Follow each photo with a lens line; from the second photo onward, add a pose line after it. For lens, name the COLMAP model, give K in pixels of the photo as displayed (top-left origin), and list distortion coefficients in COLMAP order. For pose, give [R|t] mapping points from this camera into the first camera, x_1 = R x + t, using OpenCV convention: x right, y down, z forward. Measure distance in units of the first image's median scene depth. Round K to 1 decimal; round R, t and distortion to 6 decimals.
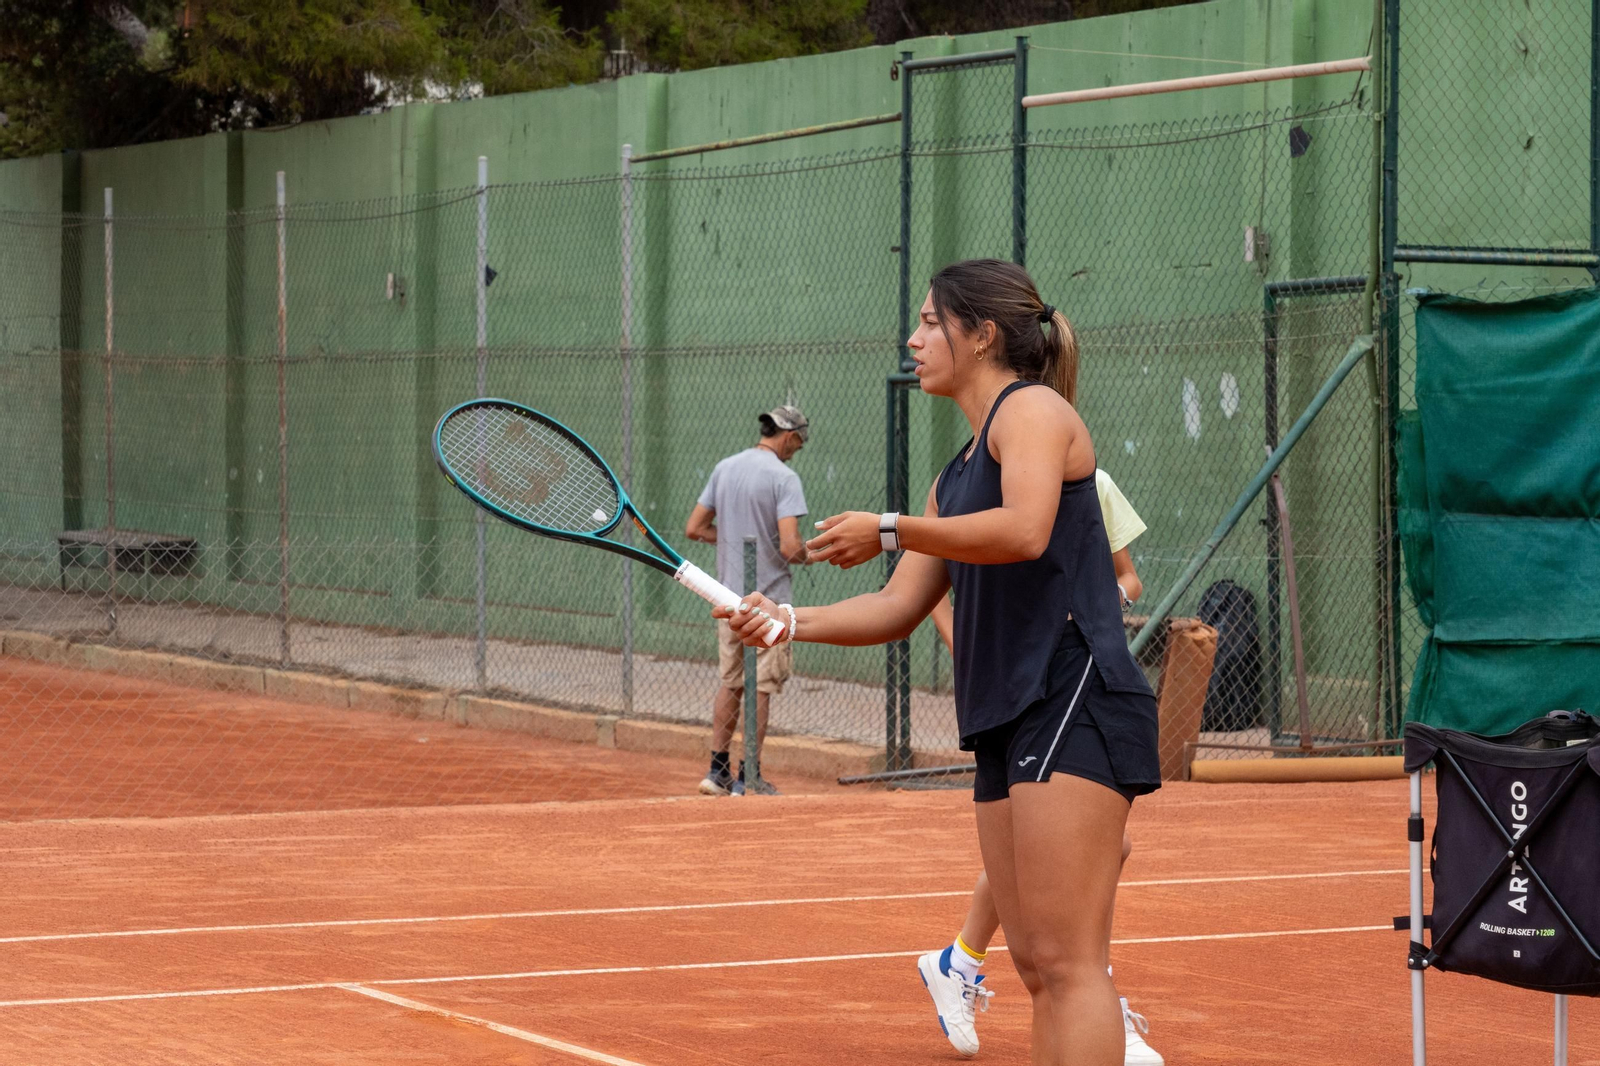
lens RADIAL K [[4978.2, 0, 799.9], [0, 4978.2, 530.9], [0, 0, 1]] dist [-0.537758, 14.668193]
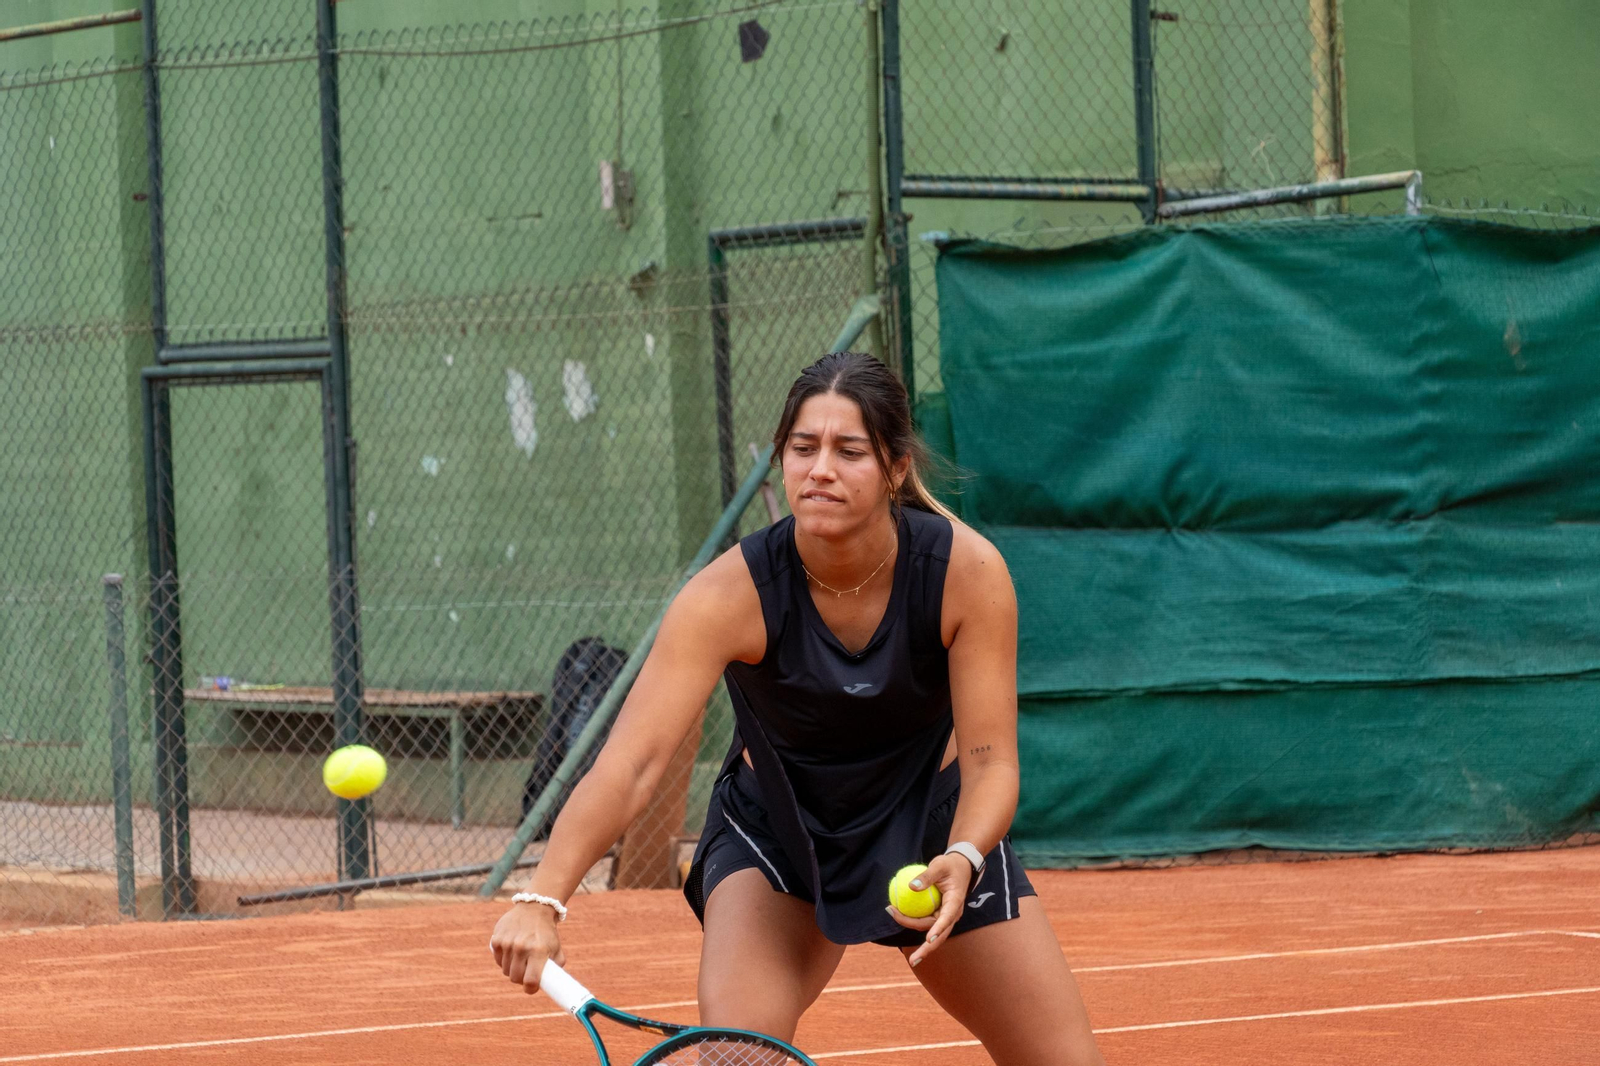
lens RADIAL K [[7237.2, 0, 800.1], [0, 7237.2, 535.8], [0, 0, 1]] dist [0.745314, -9.839192]
pose [[0.978706, -0.024468, 0.203805, -0.121897], [0.027618, 0.999539, -0.012622, 0.010817], [-0.203402, 0.017982, 0.978930, -0.080415]]
